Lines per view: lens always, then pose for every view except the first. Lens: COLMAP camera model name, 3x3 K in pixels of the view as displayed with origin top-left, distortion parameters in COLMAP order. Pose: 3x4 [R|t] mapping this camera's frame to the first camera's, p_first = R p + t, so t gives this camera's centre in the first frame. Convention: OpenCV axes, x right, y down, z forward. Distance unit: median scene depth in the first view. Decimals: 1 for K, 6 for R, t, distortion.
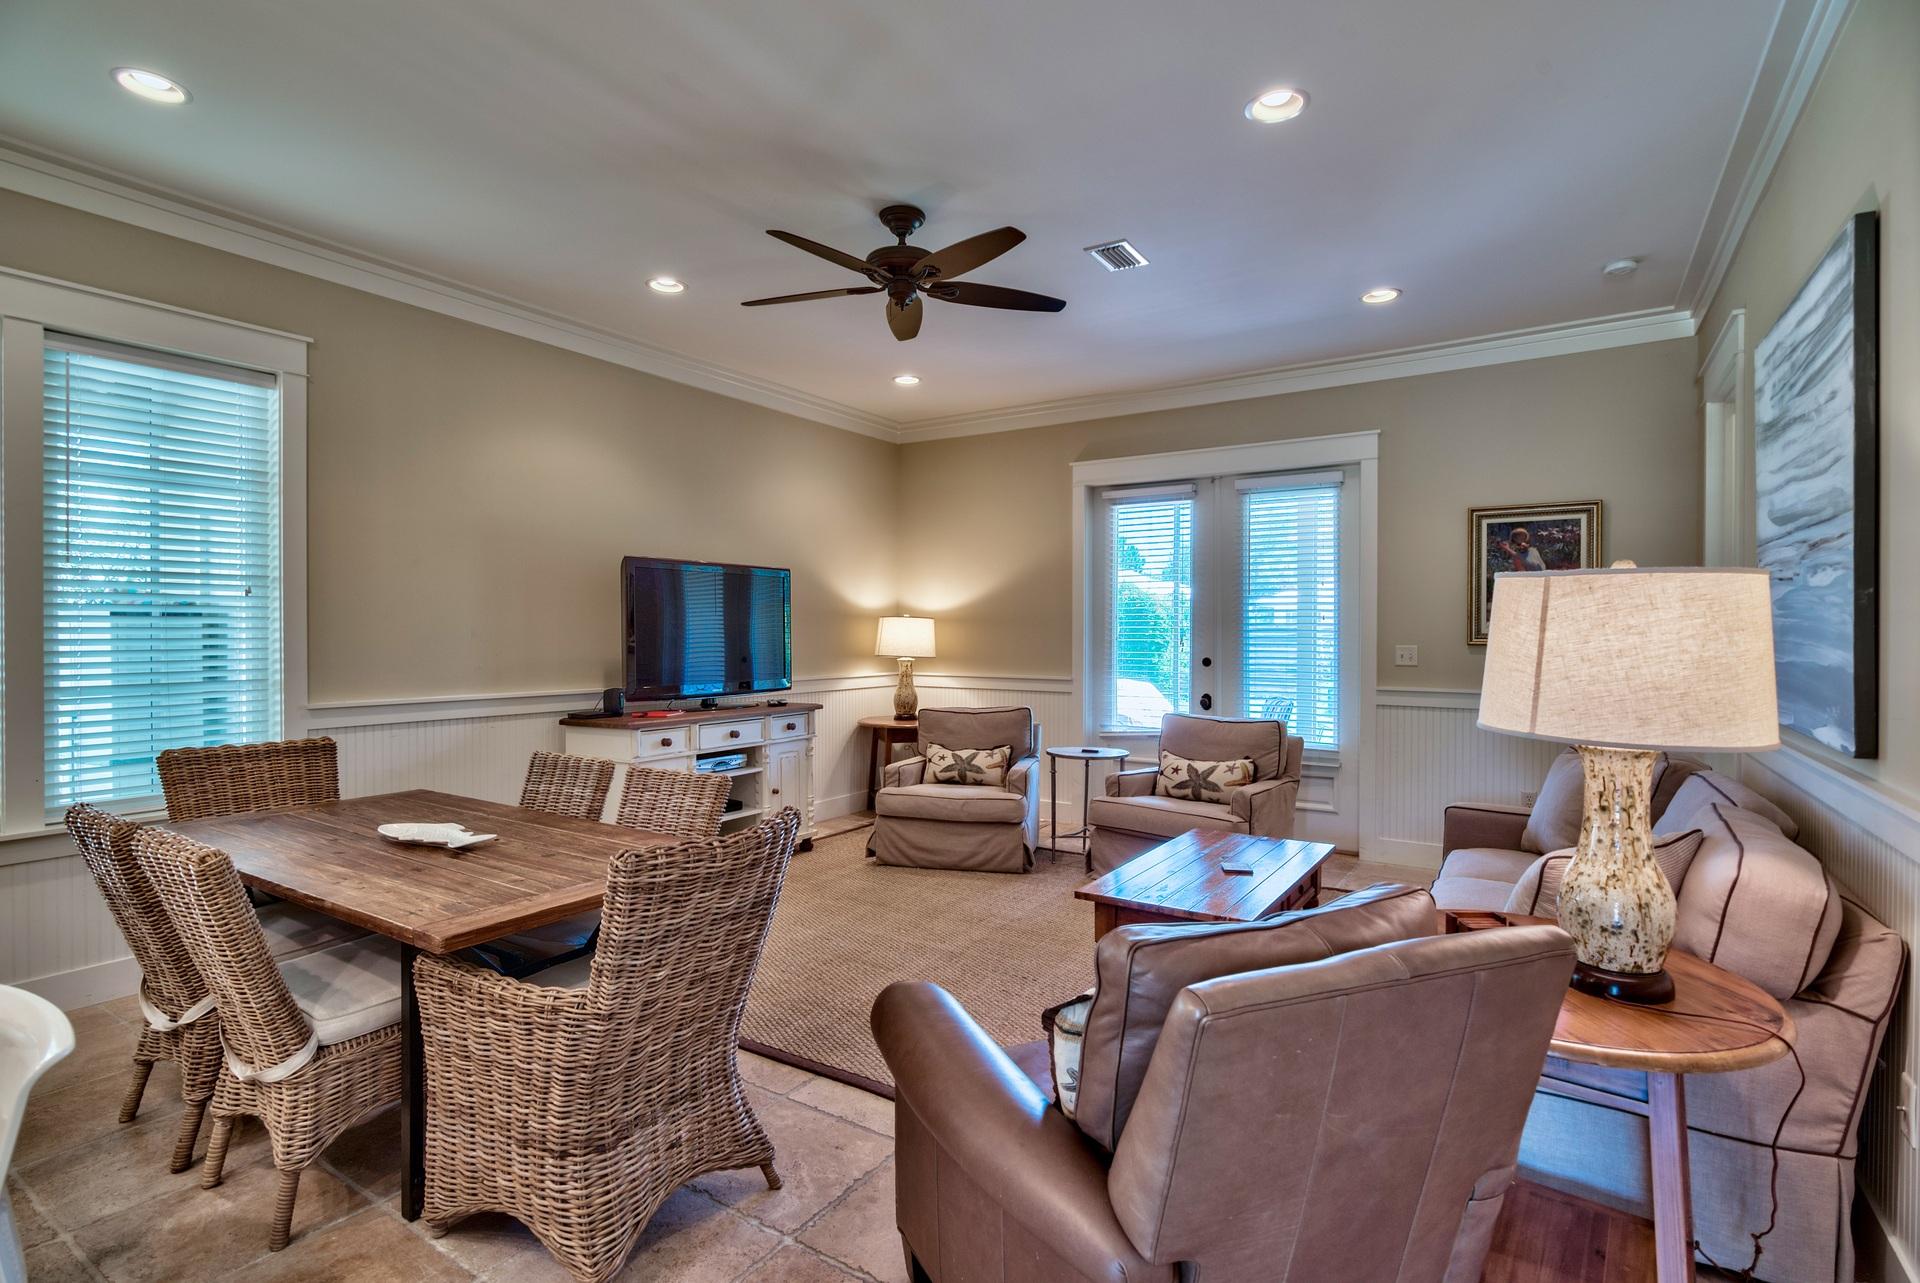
lens RADIAL K [[935.9, 0, 946.0], [0, 935.9, 638.5], [0, 0, 1]] dist [-0.003423, -0.003948]
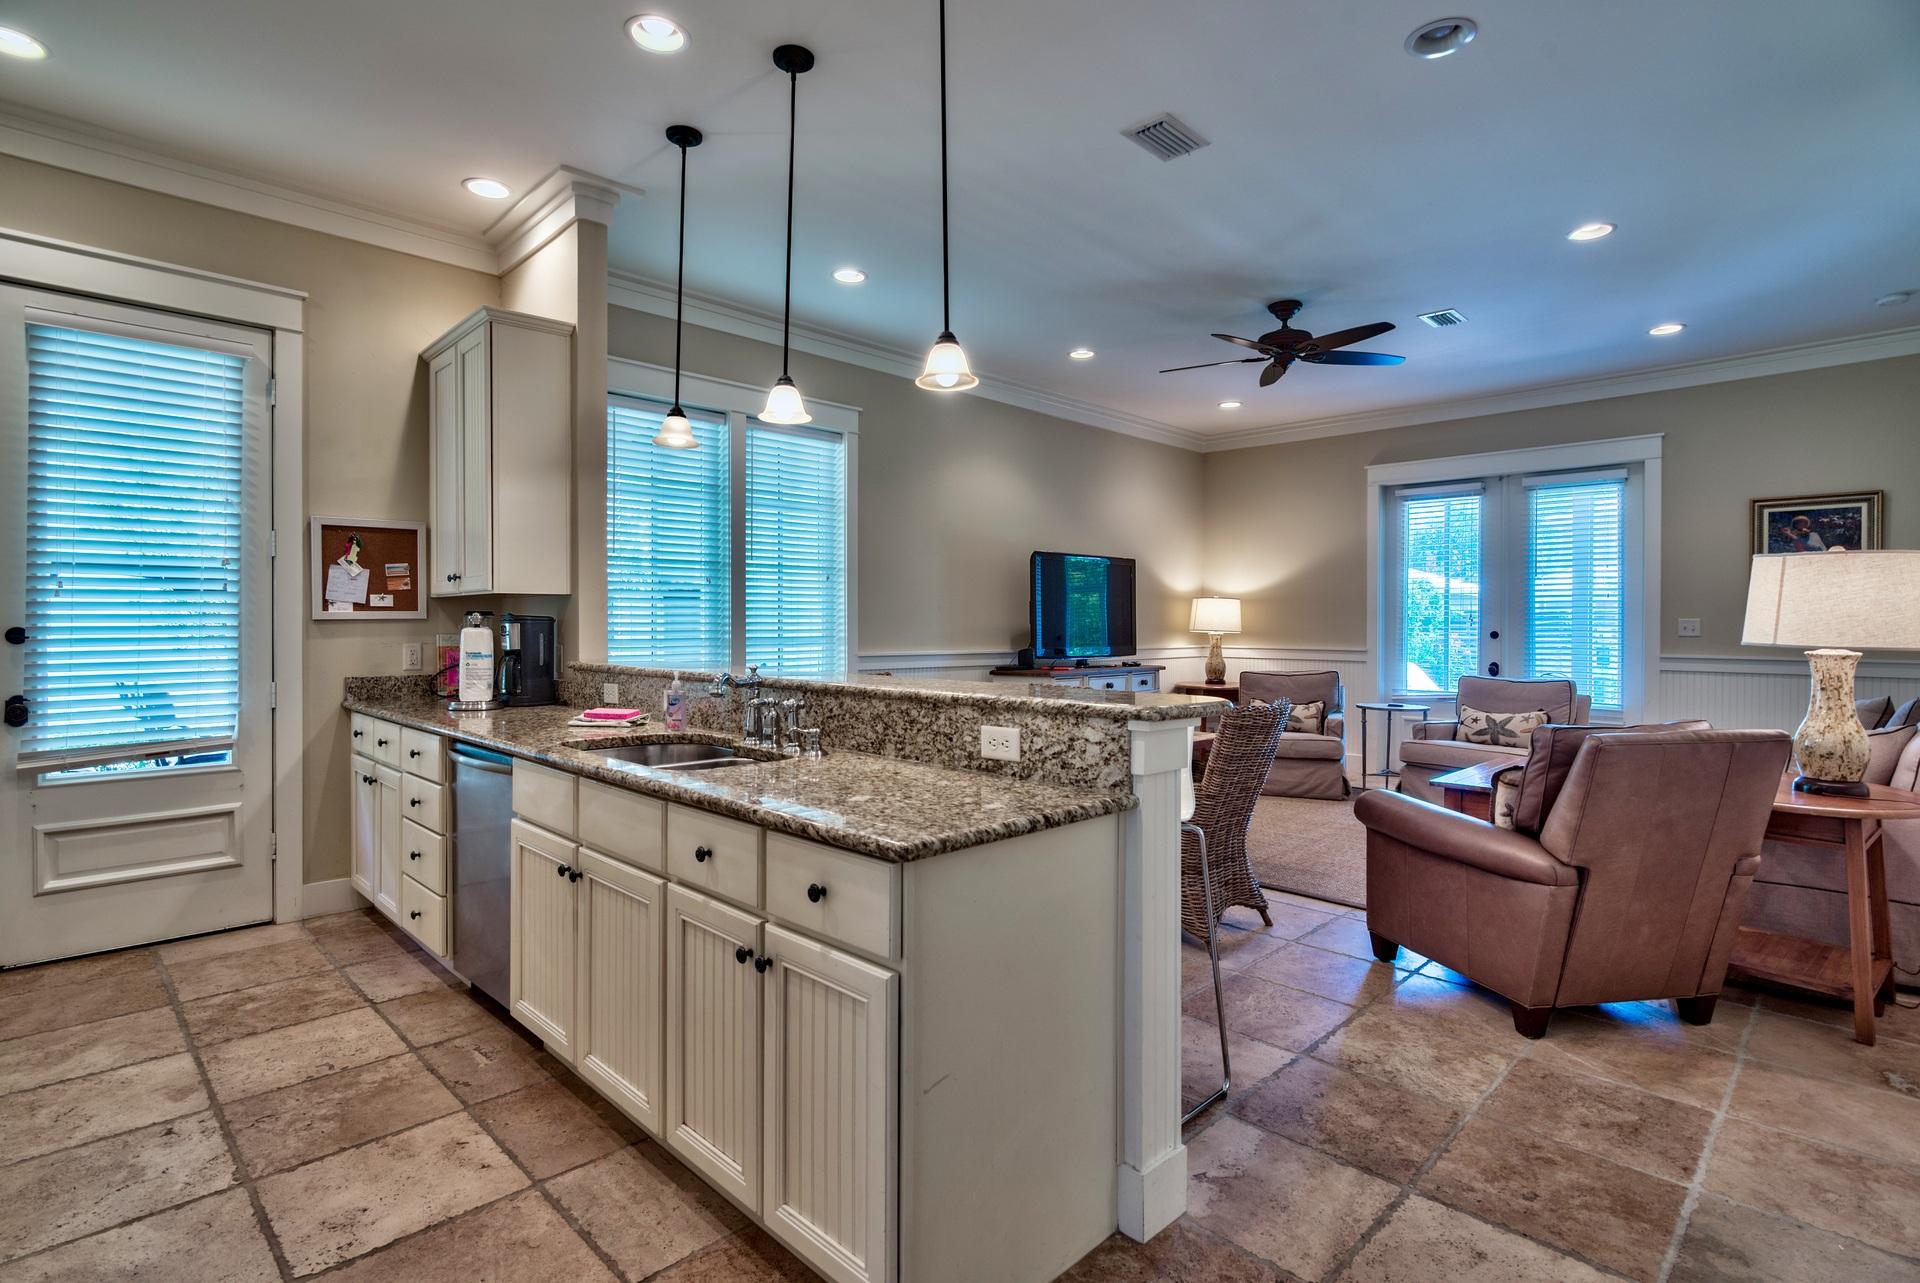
lens RADIAL K [[935.9, 0, 957.9], [0, 935.9, 629.0], [0, 0, 1]] dist [-0.003423, -0.003948]
pose [[0.979368, 0.002554, -0.202069, -0.167417], [-0.002689, 0.999996, -0.000395, 0.023848], [0.202068, 0.000931, 0.979371, -0.326607]]
